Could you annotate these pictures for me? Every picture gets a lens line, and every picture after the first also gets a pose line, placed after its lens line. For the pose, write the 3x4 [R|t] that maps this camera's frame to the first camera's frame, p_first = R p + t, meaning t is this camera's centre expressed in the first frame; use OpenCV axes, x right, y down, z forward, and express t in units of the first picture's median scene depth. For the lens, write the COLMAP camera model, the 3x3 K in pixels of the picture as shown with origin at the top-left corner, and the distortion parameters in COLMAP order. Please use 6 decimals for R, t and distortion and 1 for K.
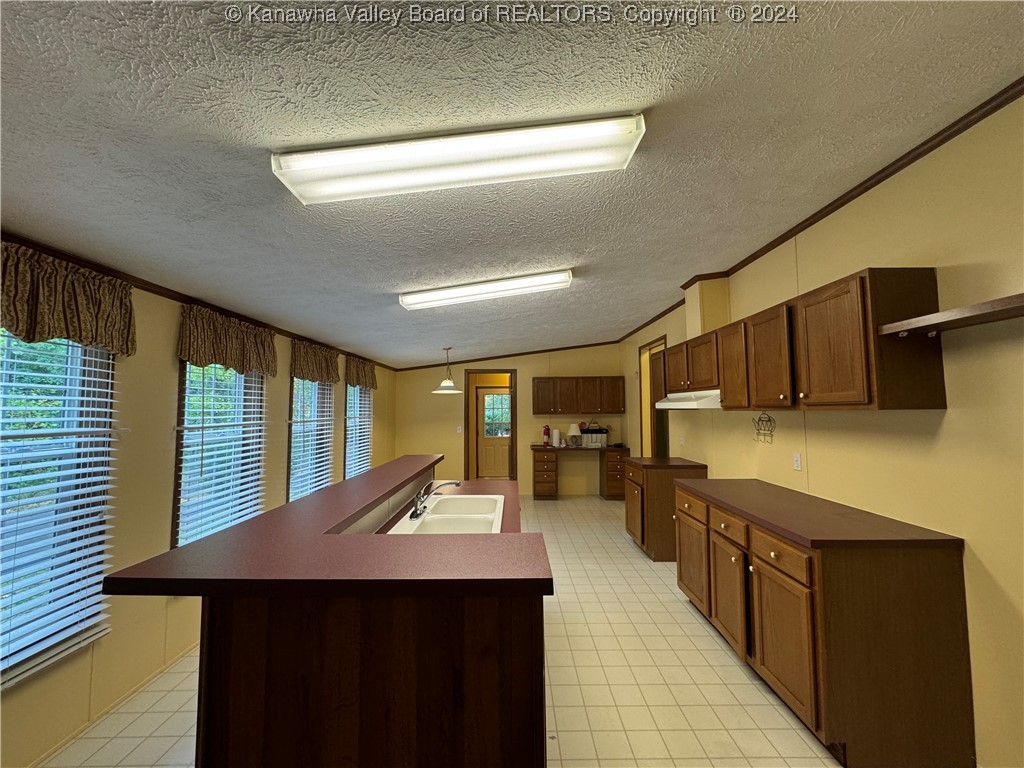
lens RADIAL K [[409.7, 0, 512.0], [0, 409.7, 384.0], [0, 0, 1]] dist [-0.003467, 0.000346]
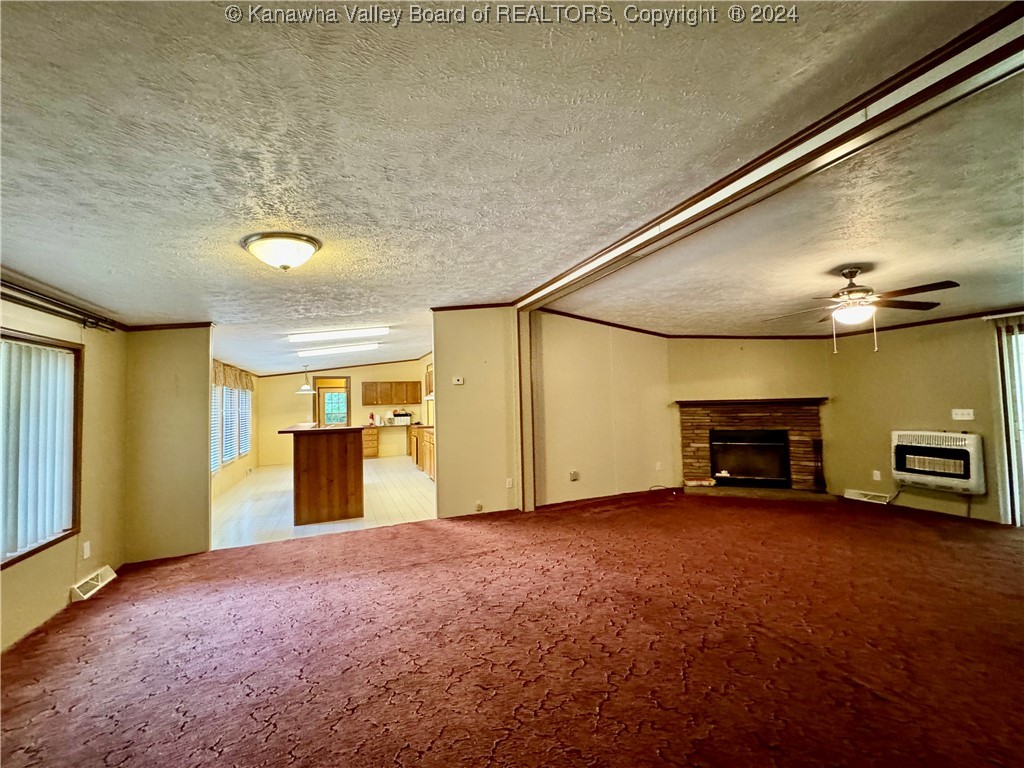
lens RADIAL K [[409.7, 0, 512.0], [0, 409.7, 384.0], [0, 0, 1]] dist [-0.003467, 0.000346]
pose [[0.921284, -0.003113, 0.388879, -0.064694], [-0.002165, 0.999911, 0.013134, -0.066352], [-0.388885, -0.012942, 0.921195, -1.468048]]
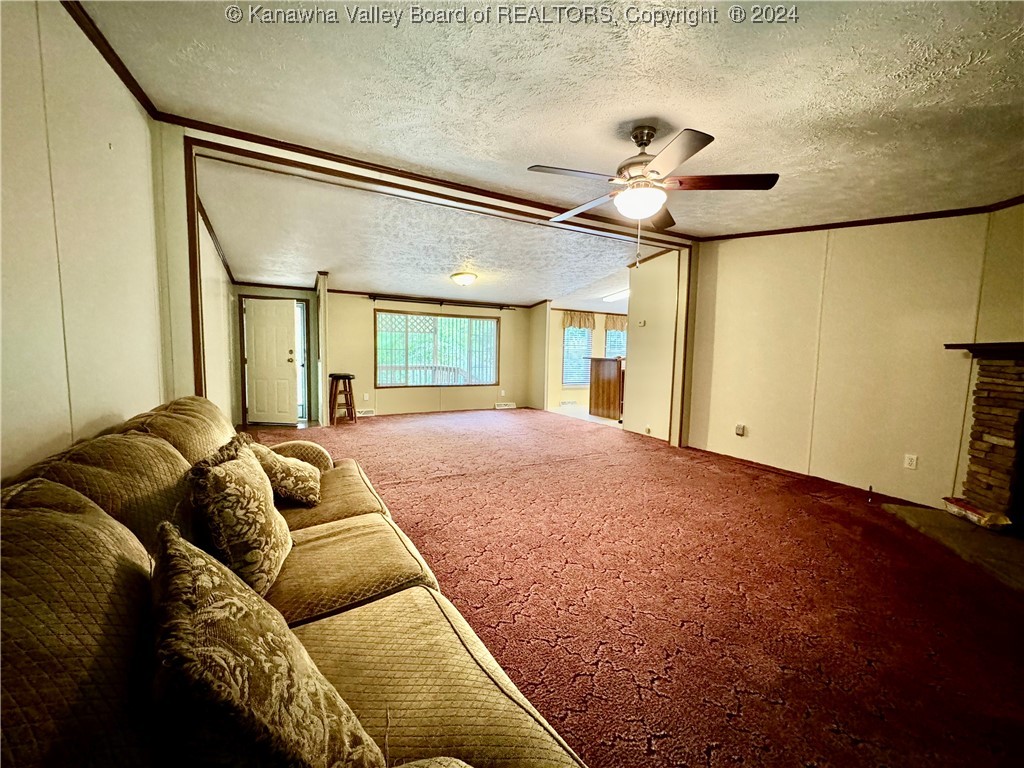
lens RADIAL K [[409.7, 0, 512.0], [0, 409.7, 384.0], [0, 0, 1]] dist [-0.003467, 0.000346]
pose [[0.486214, 0.086097, -0.869588, 1.786240], [0.029940, 0.992909, 0.115047, -0.010742], [0.873327, -0.081973, 0.480188, -1.383949]]
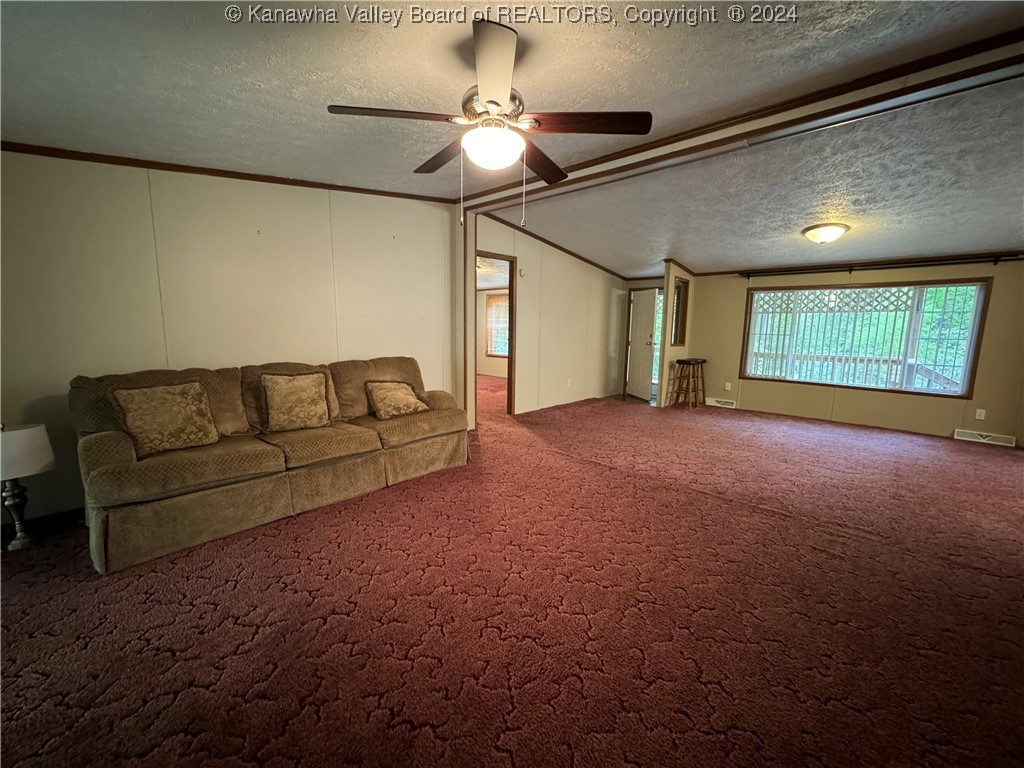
lens RADIAL K [[409.7, 0, 512.0], [0, 409.7, 384.0], [0, 0, 1]] dist [-0.003467, 0.000346]
pose [[-0.685988, 0.100350, -0.720660, 1.668849], [0.033941, 0.993779, 0.106073, 0.029087], [0.726821, 0.048305, -0.685126, -0.349998]]
